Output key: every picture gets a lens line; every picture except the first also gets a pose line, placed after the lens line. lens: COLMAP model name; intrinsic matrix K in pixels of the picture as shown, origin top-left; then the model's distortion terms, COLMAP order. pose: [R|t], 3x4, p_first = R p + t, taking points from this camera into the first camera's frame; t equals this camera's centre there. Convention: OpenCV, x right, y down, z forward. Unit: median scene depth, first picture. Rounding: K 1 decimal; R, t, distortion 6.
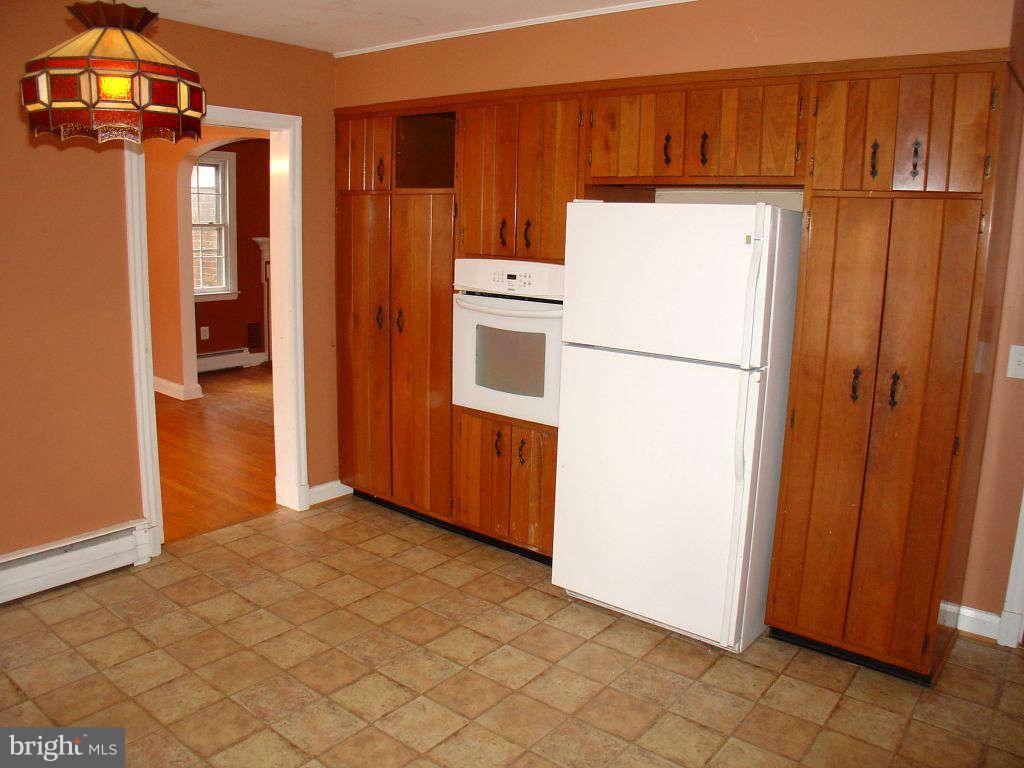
lens RADIAL K [[837.9, 0, 513.4], [0, 837.9, 387.0], [0, 0, 1]] dist [-0.052194, -0.004132]
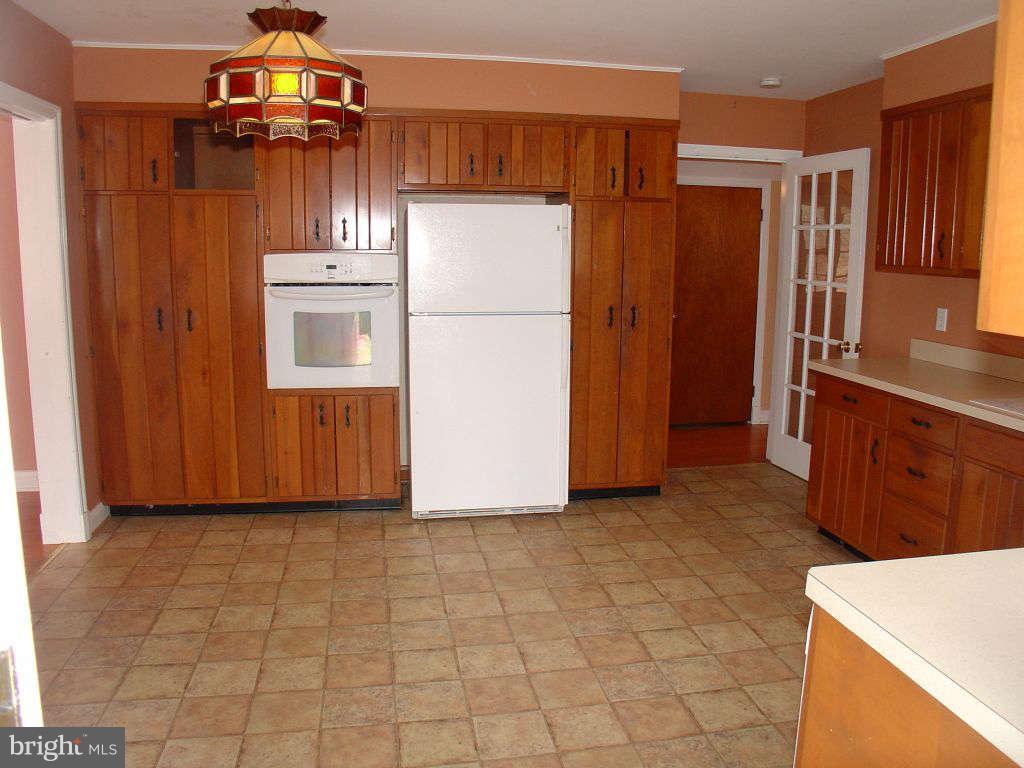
lens RADIAL K [[837.9, 0, 511.1], [0, 837.9, 375.6], [0, 0, 1]] dist [-0.052194, -0.004132]
pose [[0.660273, -0.142844, 0.737316, -0.746064], [0.154895, 0.986539, 0.052418, -0.004944], [-0.734879, 0.079597, 0.673512, 0.048955]]
